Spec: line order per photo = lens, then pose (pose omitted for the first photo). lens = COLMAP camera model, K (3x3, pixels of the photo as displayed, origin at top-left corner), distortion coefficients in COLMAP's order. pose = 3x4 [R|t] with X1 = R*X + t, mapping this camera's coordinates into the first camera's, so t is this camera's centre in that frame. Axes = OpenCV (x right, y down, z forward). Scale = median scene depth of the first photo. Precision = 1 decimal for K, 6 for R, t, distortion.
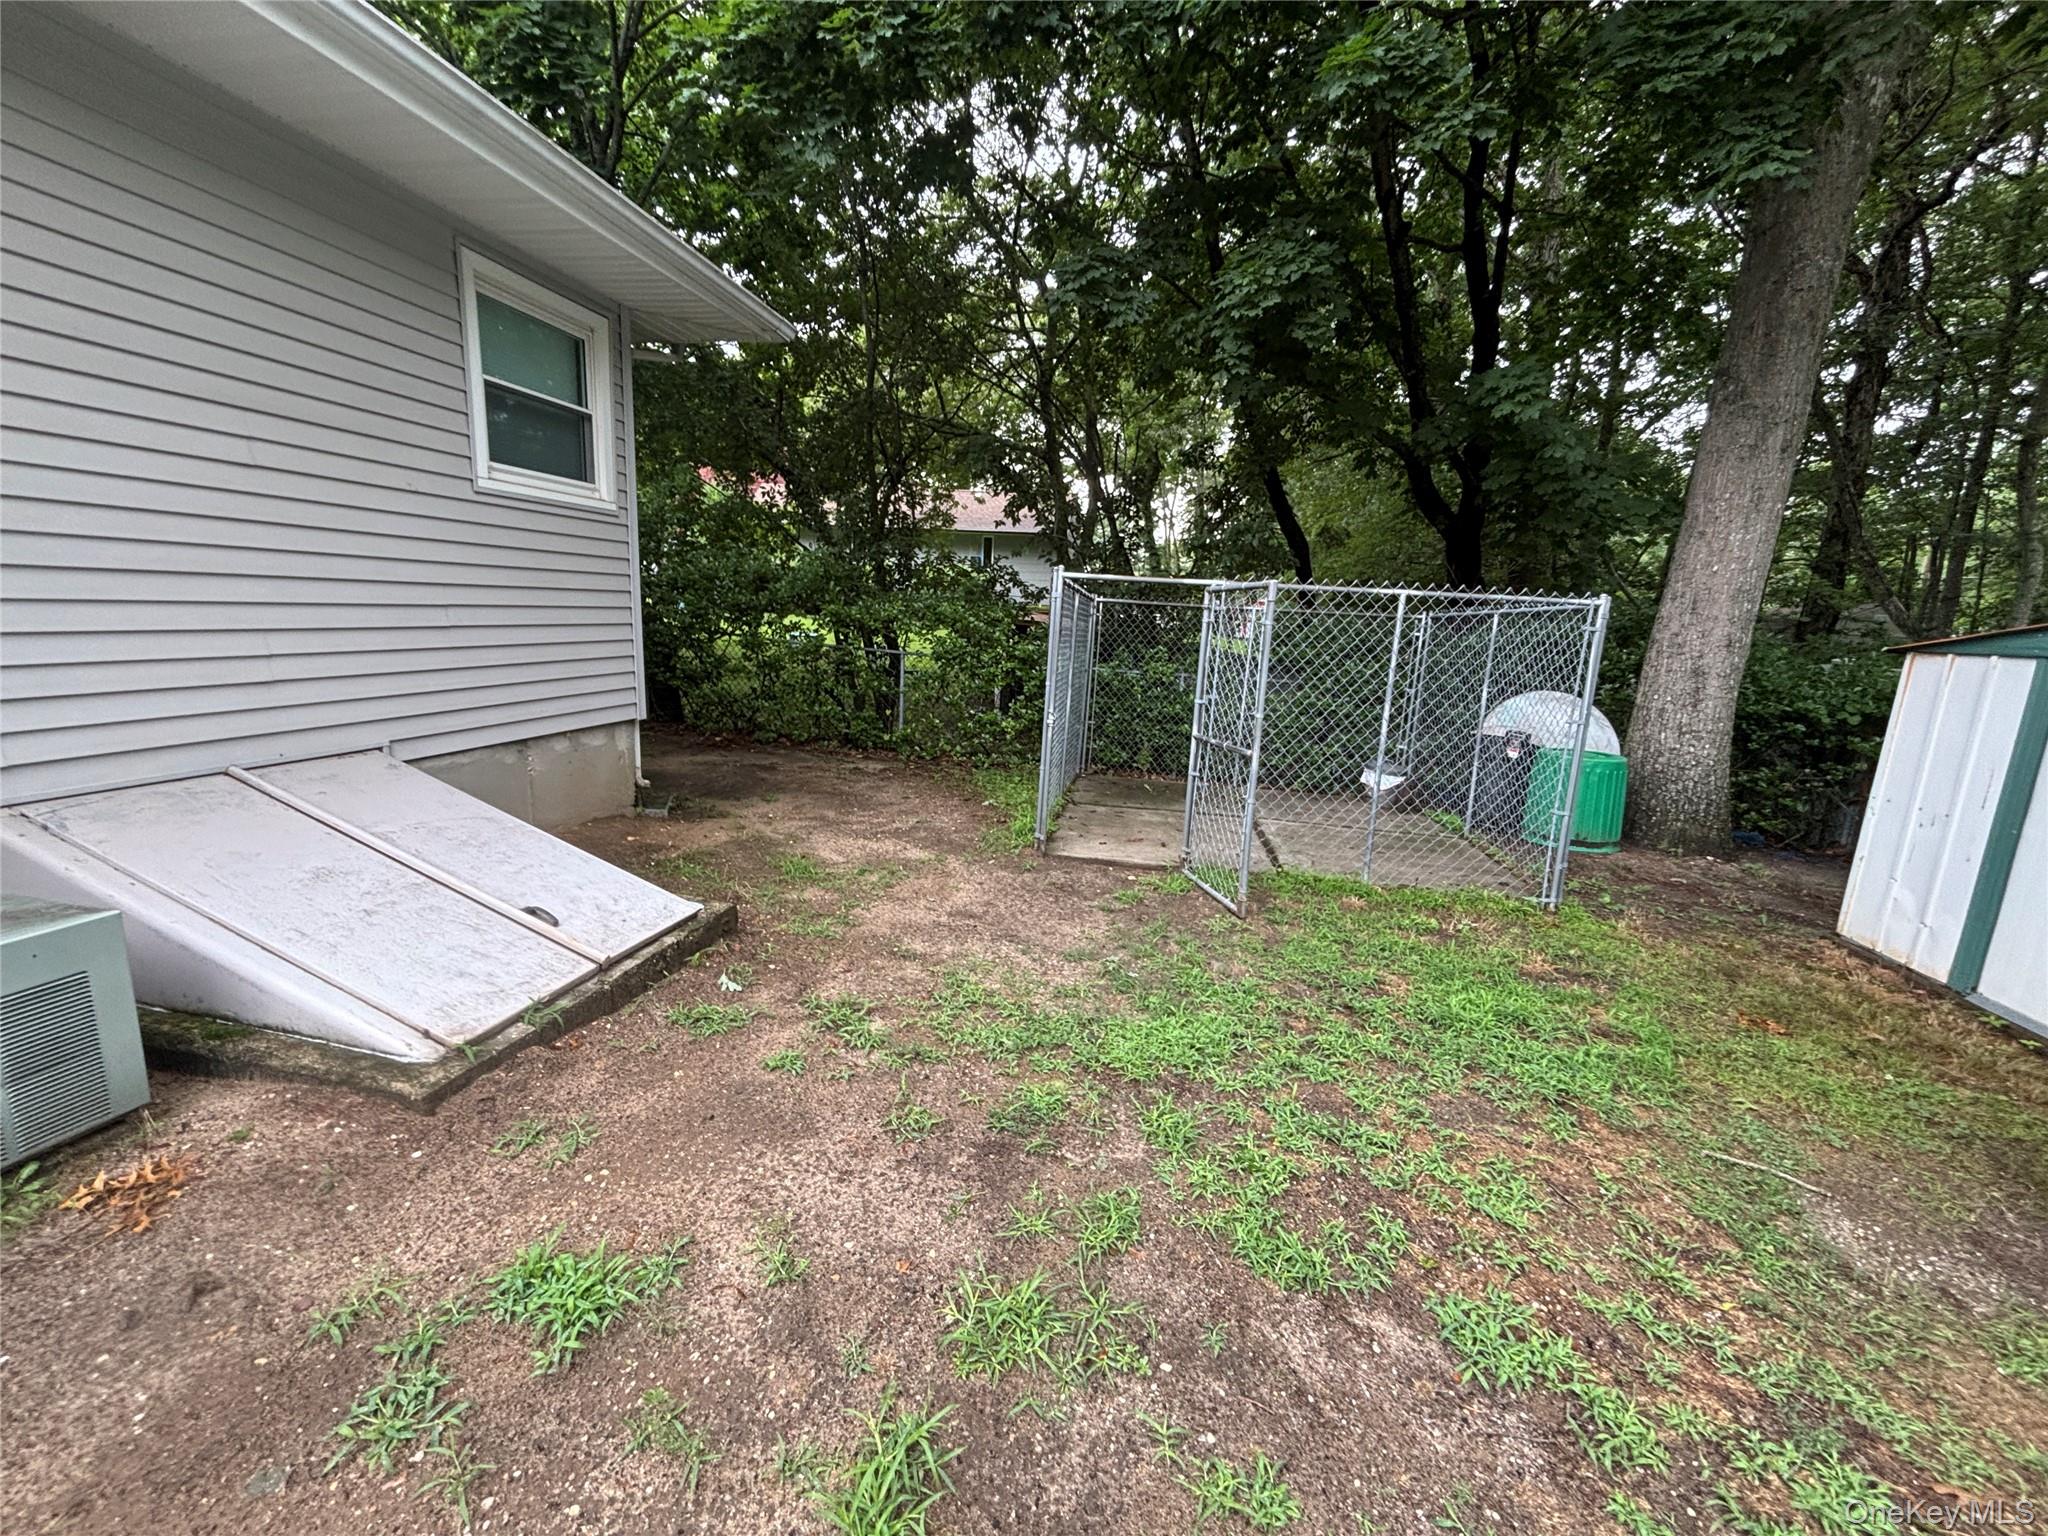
lens RADIAL K [[817.0, 0, 1012.2], [0, 817.0, 768.9], [0, 0, 1]] dist [-0.000188, 0.000055]
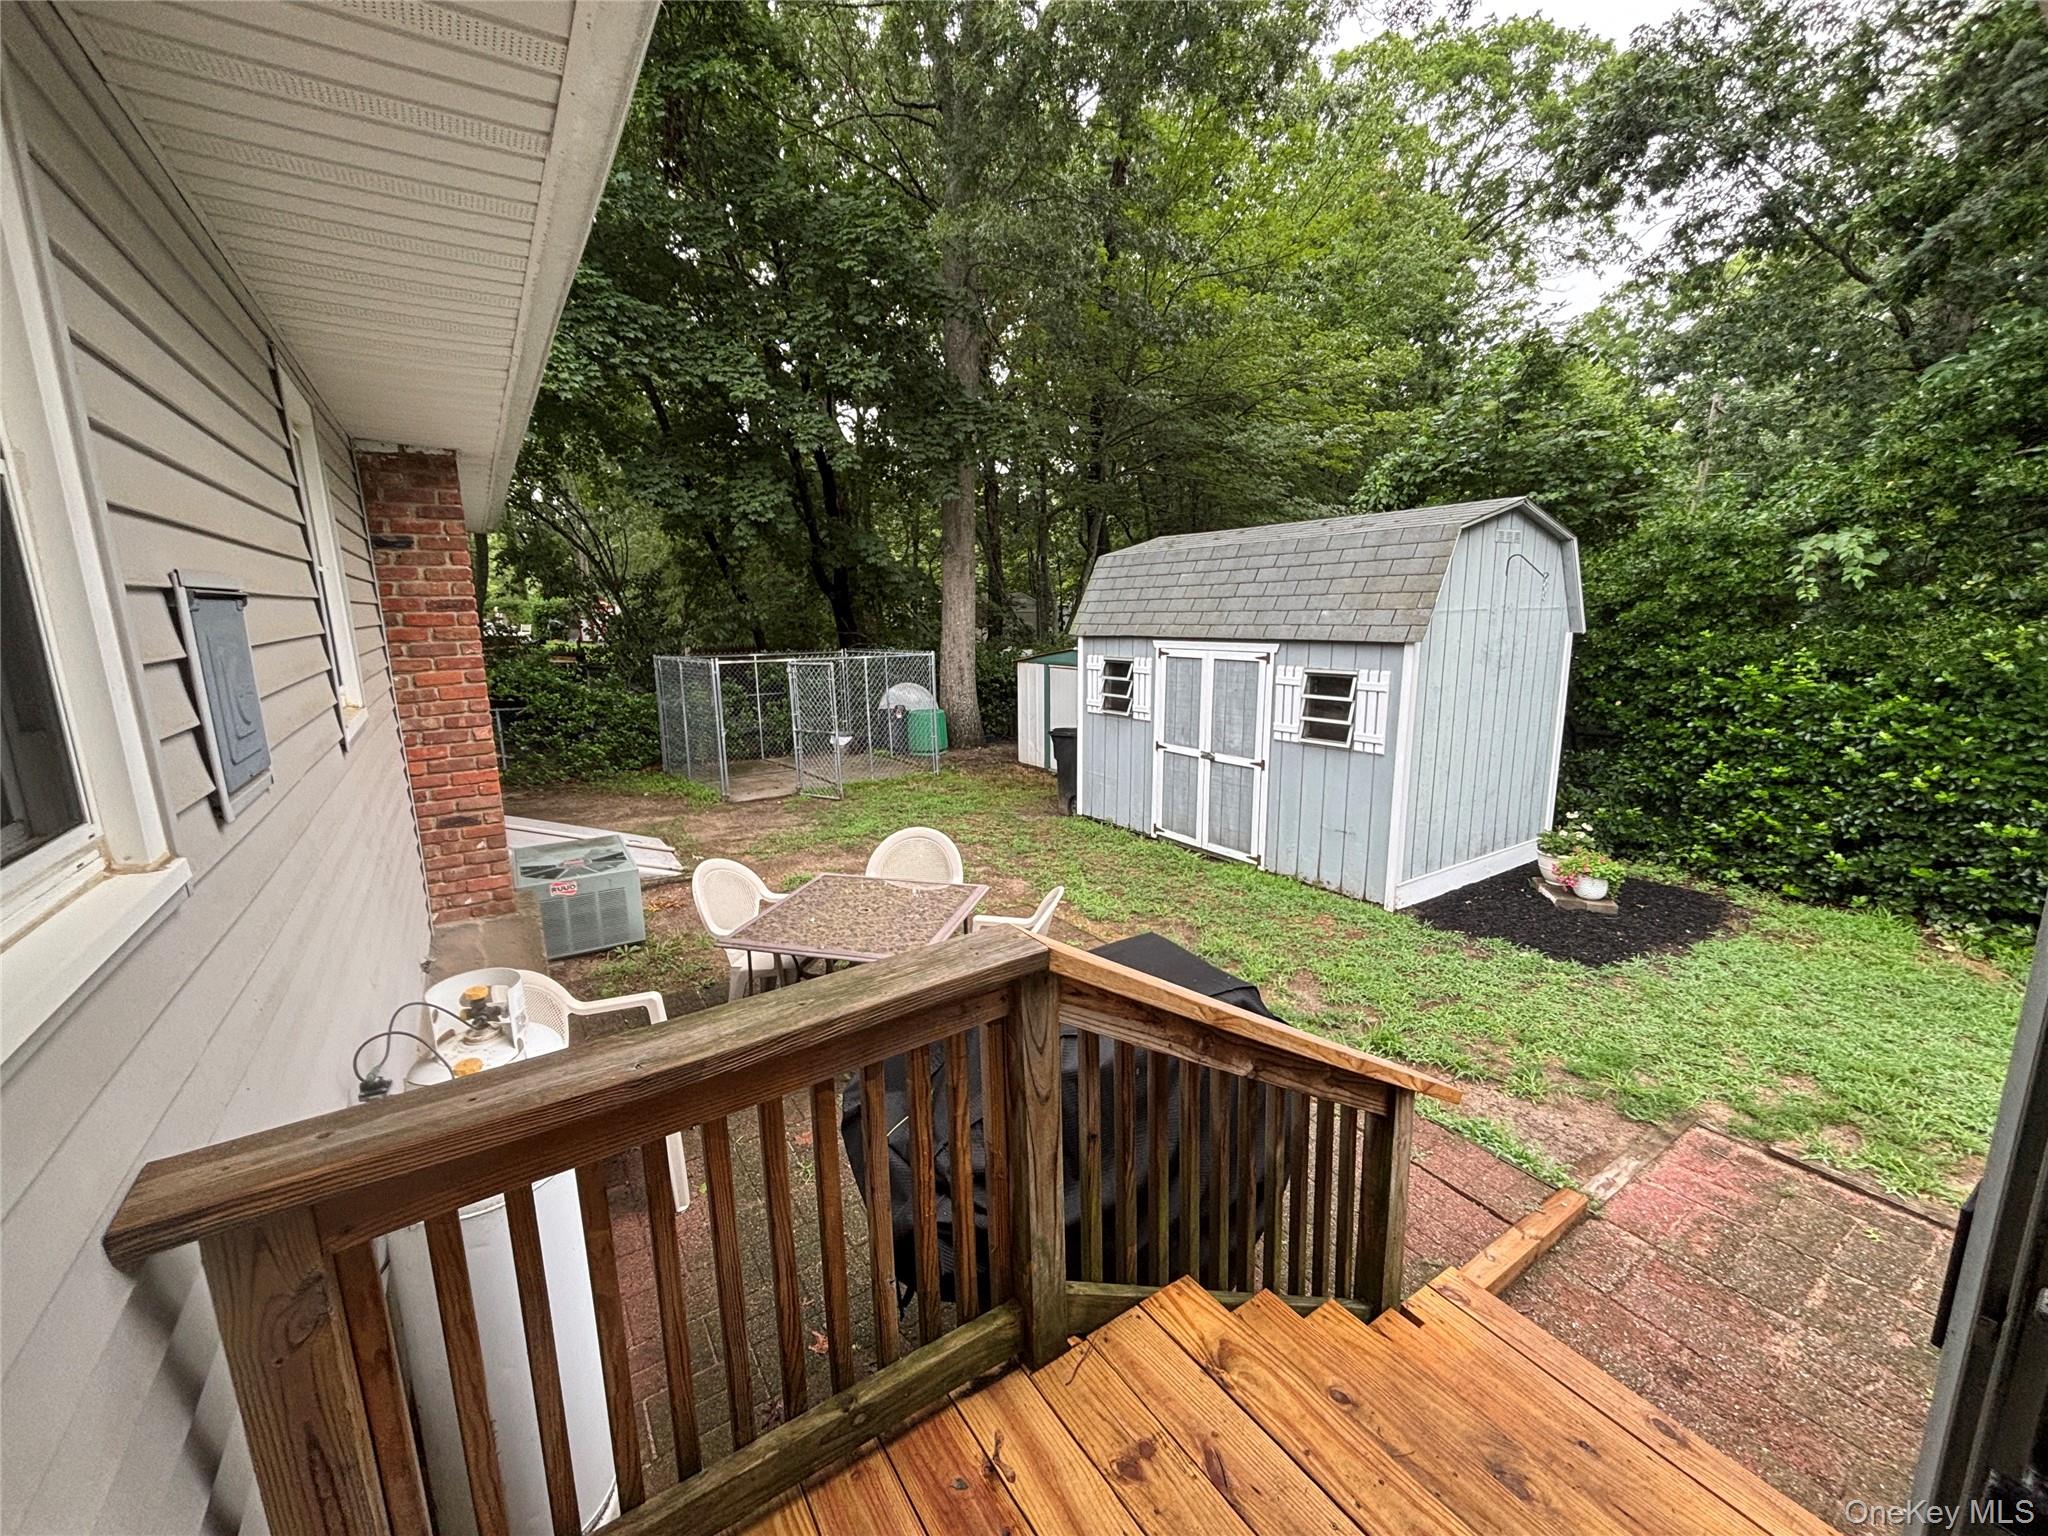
lens RADIAL K [[817.0, 0, 1012.2], [0, 817.0, 768.9], [0, 0, 1]] dist [-0.000188, 0.000055]
pose [[0.704615, -0.195675, 0.682077, -0.787621], [0.184618, 0.978677, 0.090046, -0.026131], [-0.685152, 0.062476, 0.725716, -0.867129]]
